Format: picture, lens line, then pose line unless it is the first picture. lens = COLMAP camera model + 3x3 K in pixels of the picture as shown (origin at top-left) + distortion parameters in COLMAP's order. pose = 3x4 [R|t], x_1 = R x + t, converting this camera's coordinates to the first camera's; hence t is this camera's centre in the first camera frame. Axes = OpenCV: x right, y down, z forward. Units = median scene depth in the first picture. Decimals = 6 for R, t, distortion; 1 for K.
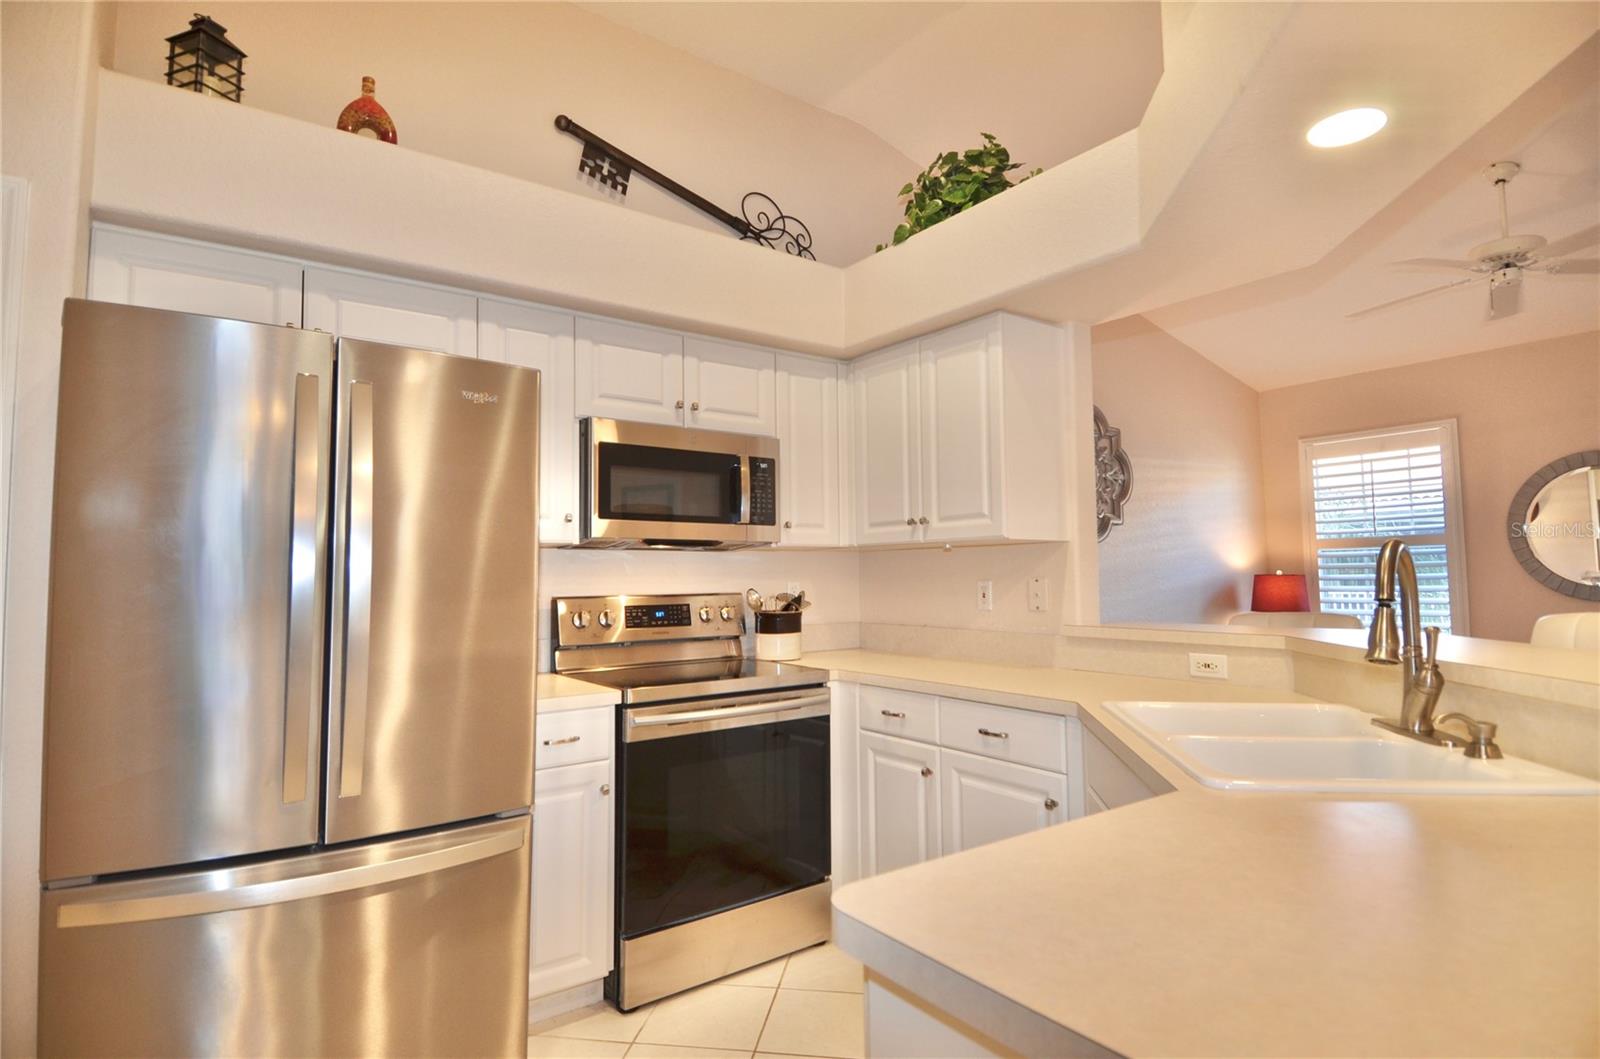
lens RADIAL K [[824.0, 0, 807.8], [0, 824.0, 529.3], [0, 0, 1]] dist [0.053016, -0.060612]
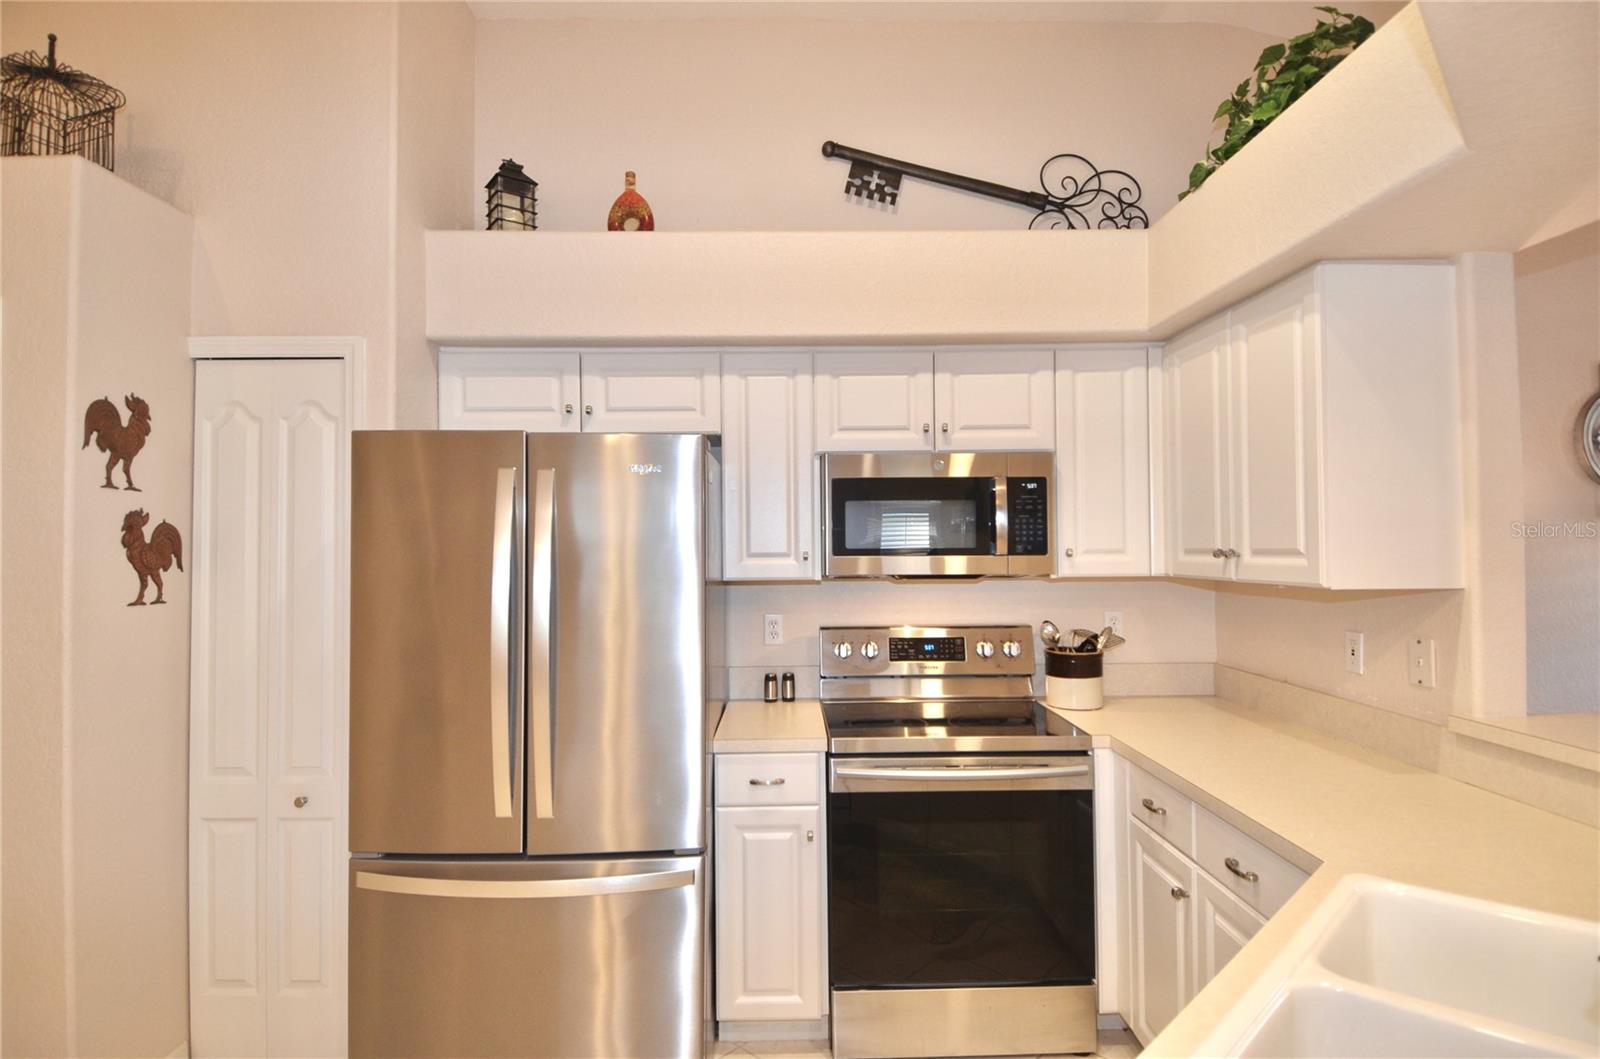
lens RADIAL K [[841.6, 0, 807.5], [0, 841.6, 528.0], [0, 0, 1]] dist [0.060634, -0.063600]
pose [[0.815333, -0.007885, -0.578939, 0.272504], [0.033715, 0.998857, 0.033878, -0.072353], [0.578010, -0.047141, 0.814667, 0.140151]]
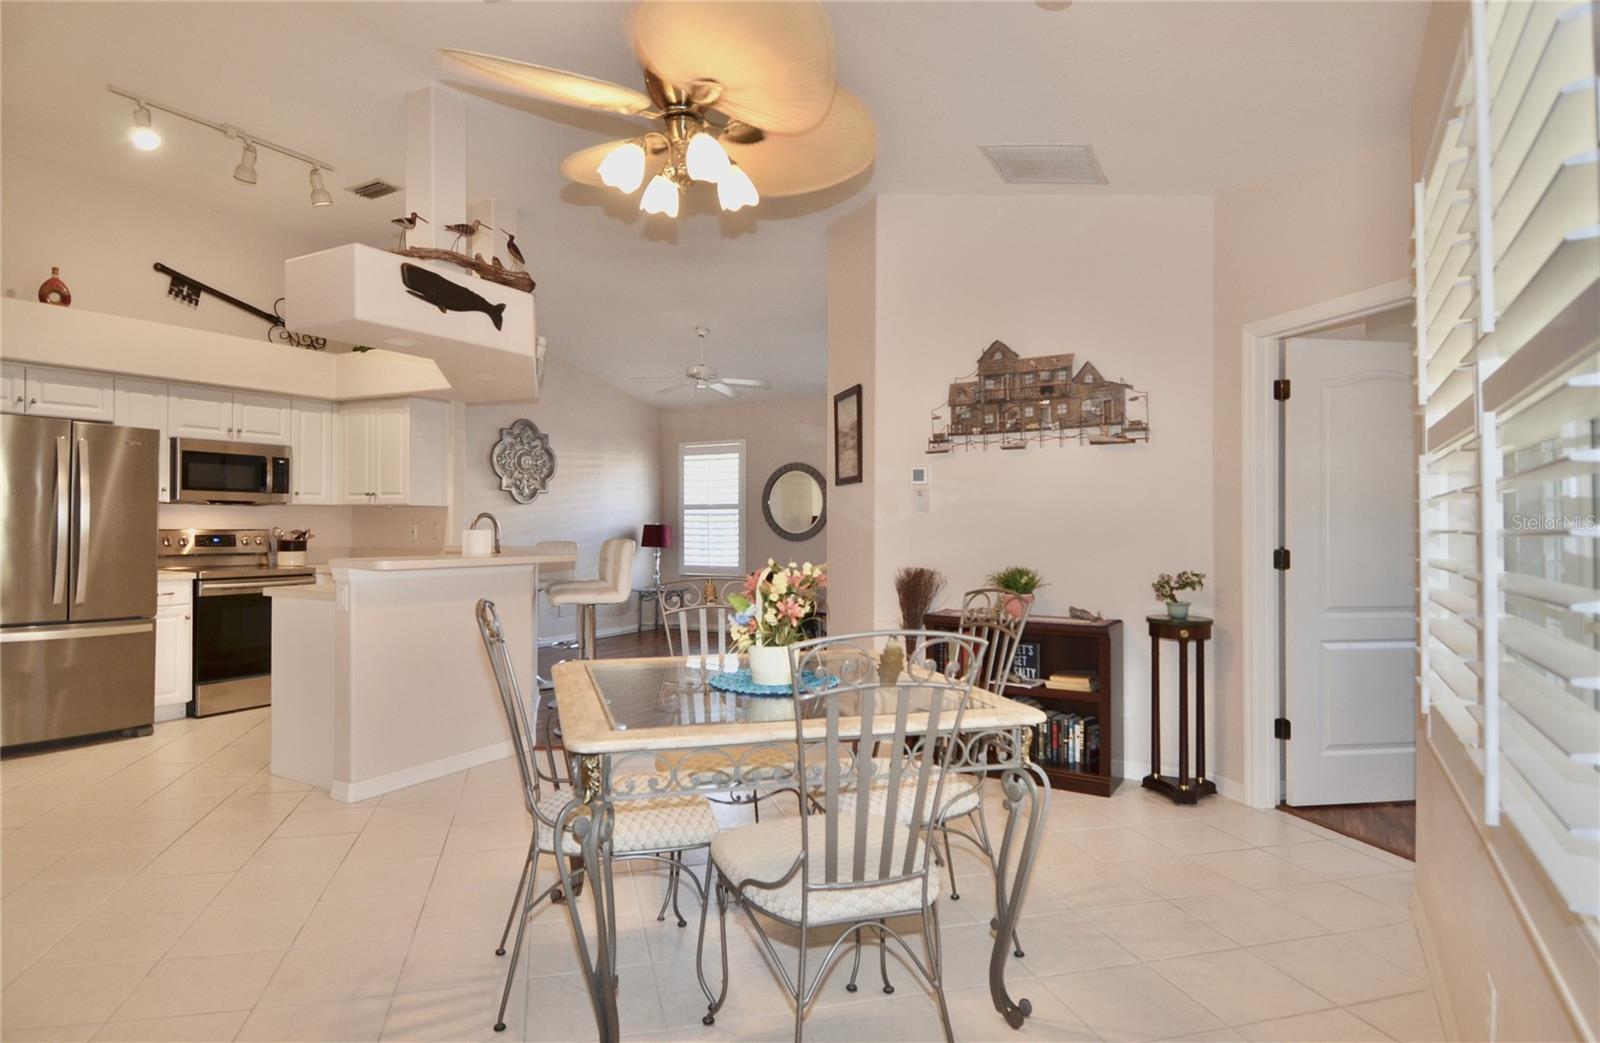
lens RADIAL K [[891.7, 0, 800.0], [0, 891.7, 521.5], [0, 0, 1]] dist [0.045649, -0.058704]
pose [[0.917089, 0.019935, 0.398184, 0.220275], [-0.041657, 0.998074, 0.045973, -0.086426], [-0.396501, -0.058749, 0.916153, -1.384519]]
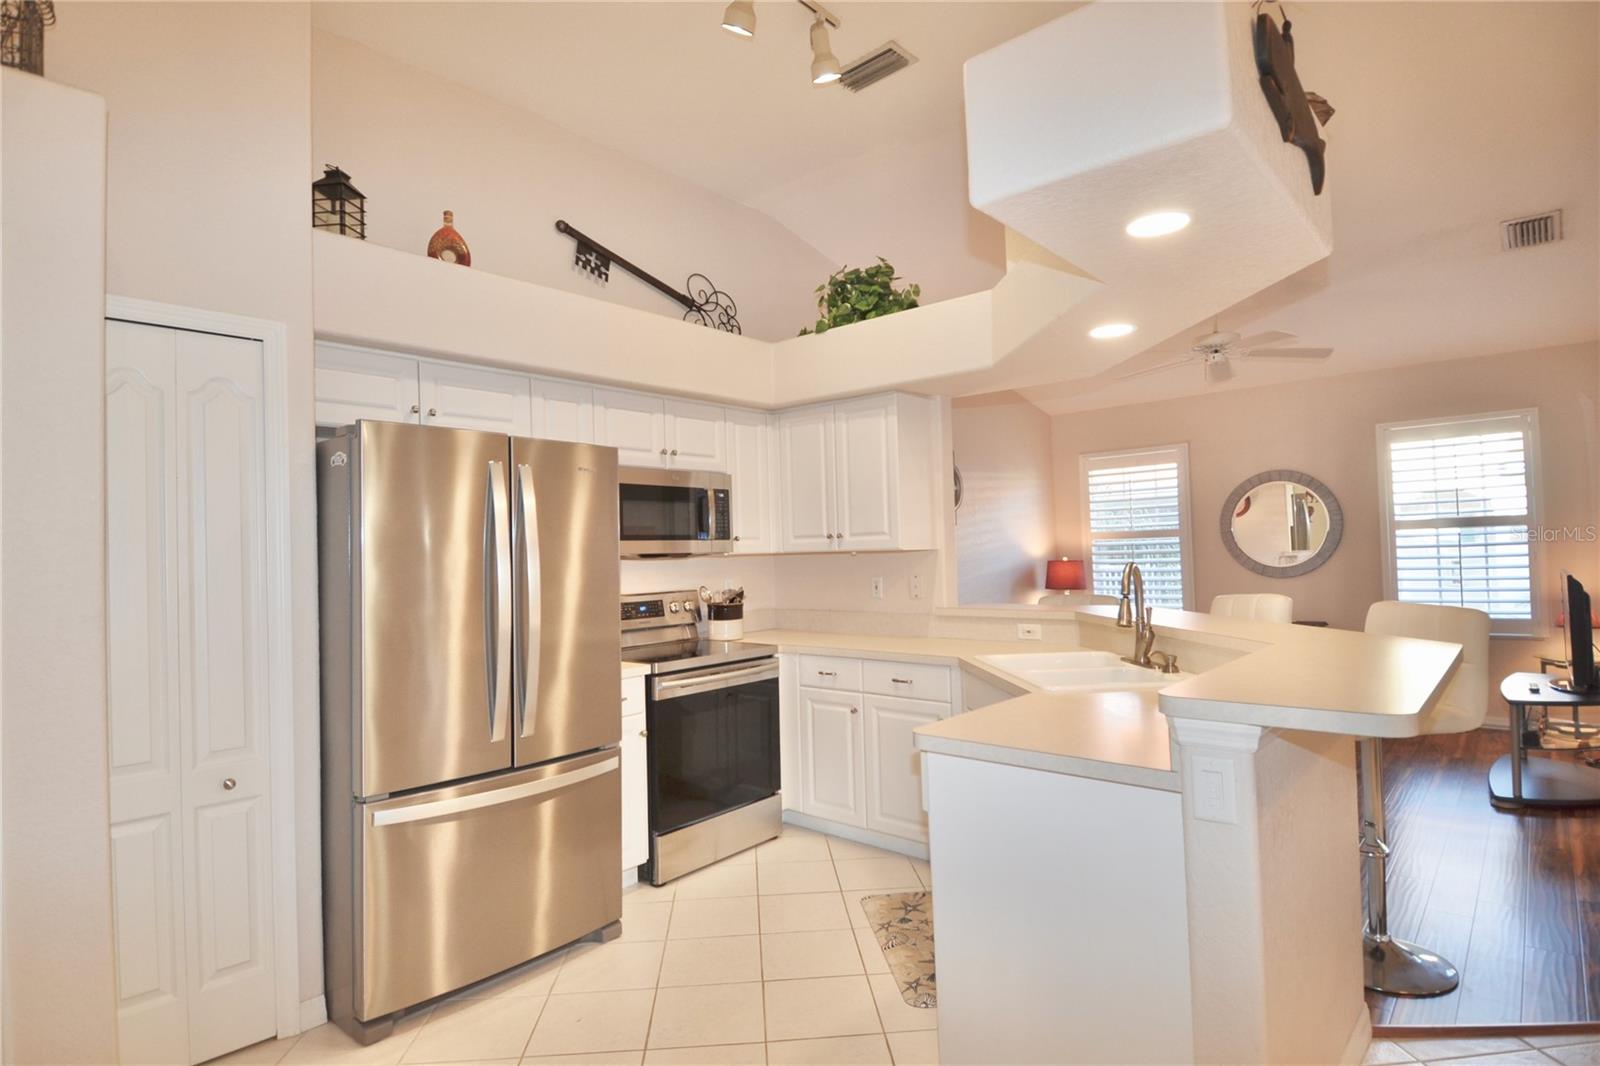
lens RADIAL K [[843.4, 0, 800.0], [0, 843.4, 533.0], [0, 0, 1]] dist [0.055400, -0.055103]
pose [[0.976247, -0.010985, 0.216382, -0.228924], [0.004252, 0.999493, 0.031560, -0.059636], [-0.216619, -0.029890, 0.975799, -0.368264]]
